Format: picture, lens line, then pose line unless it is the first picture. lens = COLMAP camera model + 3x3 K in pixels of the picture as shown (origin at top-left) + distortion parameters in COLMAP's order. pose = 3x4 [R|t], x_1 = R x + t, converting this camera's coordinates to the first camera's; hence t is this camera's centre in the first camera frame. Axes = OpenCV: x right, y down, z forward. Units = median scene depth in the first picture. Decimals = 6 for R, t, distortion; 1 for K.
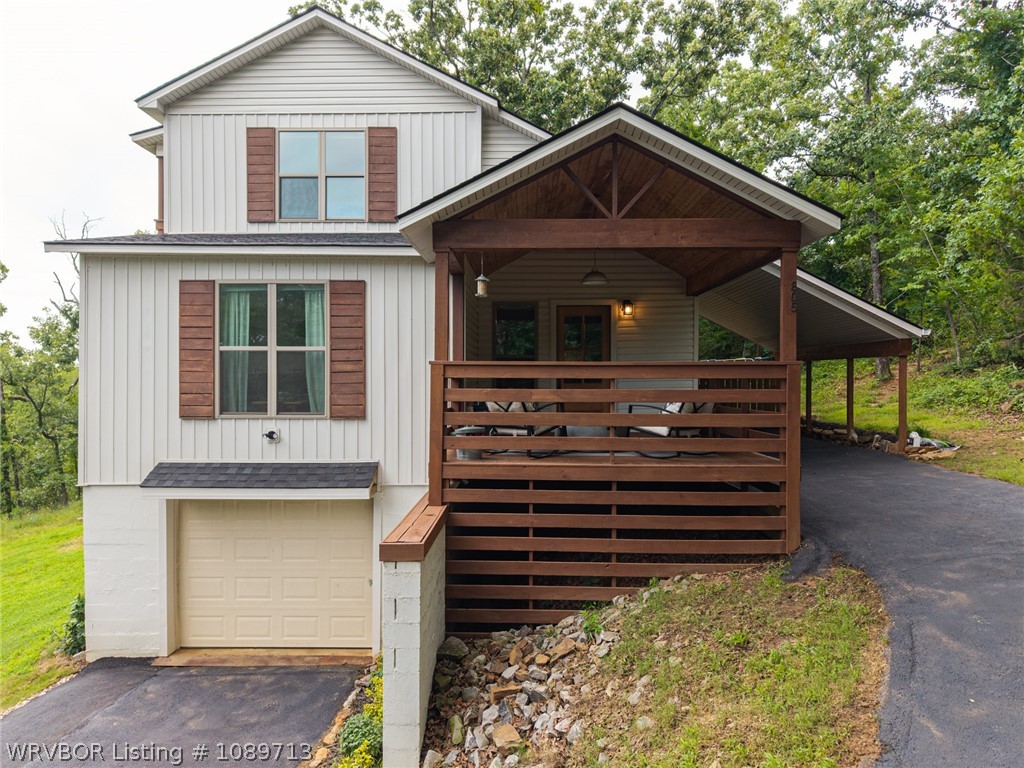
lens RADIAL K [[706.2, 0, 510.0], [0, 706.2, 386.9], [0, 0, 1]] dist [0.018828, 0.006262]
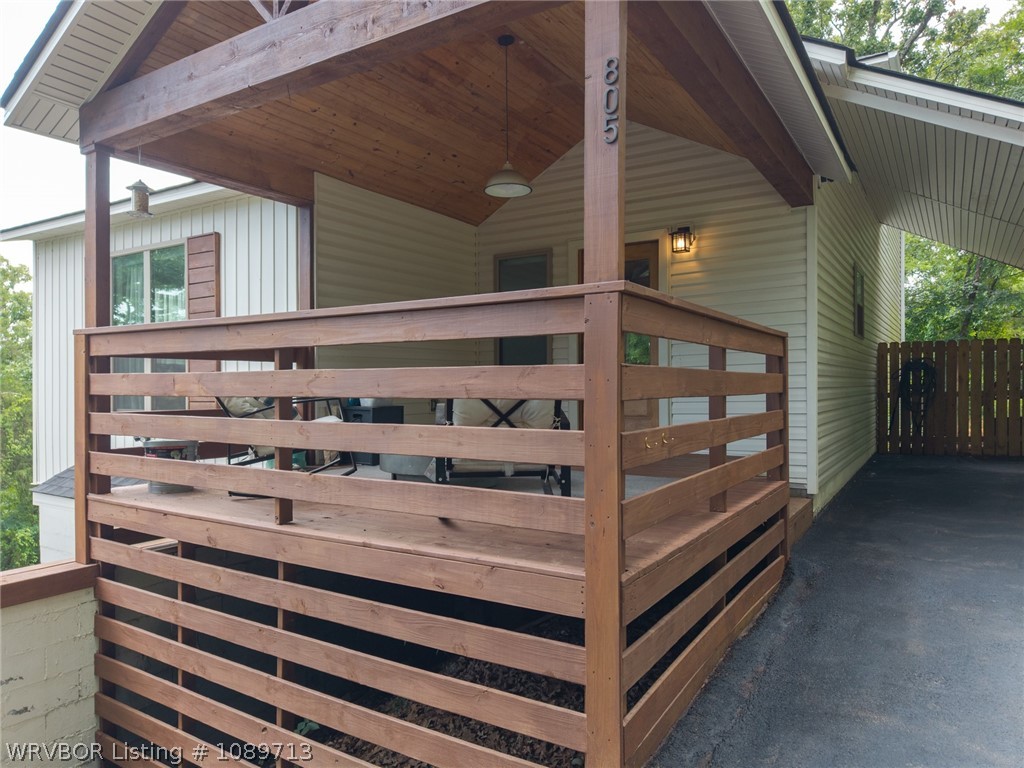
lens RADIAL K [[706.2, 0, 510.0], [0, 706.2, 383.0], [0, 0, 1]] dist [0.018828, 0.006262]
pose [[0.856051, -0.006195, -0.516853, 0.433039], [0.001442, 0.999953, -0.009596, 0.013397], [0.516889, 0.007469, 0.856020, 0.536649]]
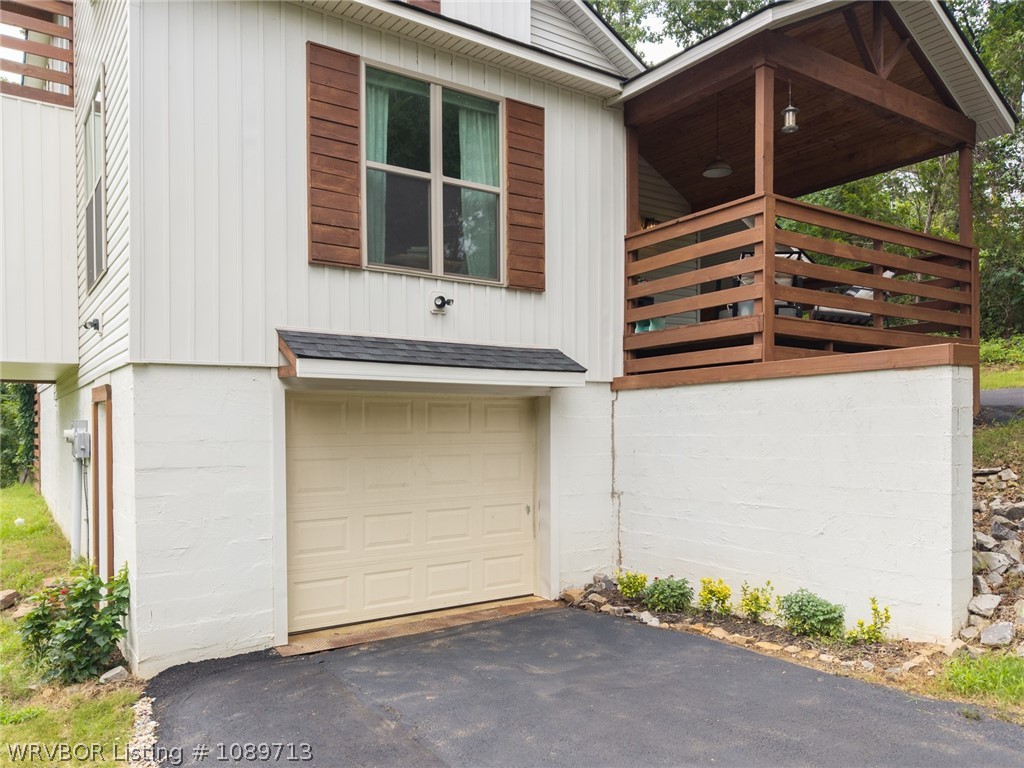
lens RADIAL K [[771.8, 0, 504.3], [0, 771.8, 437.8], [0, 0, 1]] dist [0.031146, -0.005605]
pose [[0.815686, -0.015012, 0.578301, -0.725386], [0.015772, 0.999869, 0.003708, 0.200035], [-0.578281, 0.006096, 0.815815, 0.337524]]
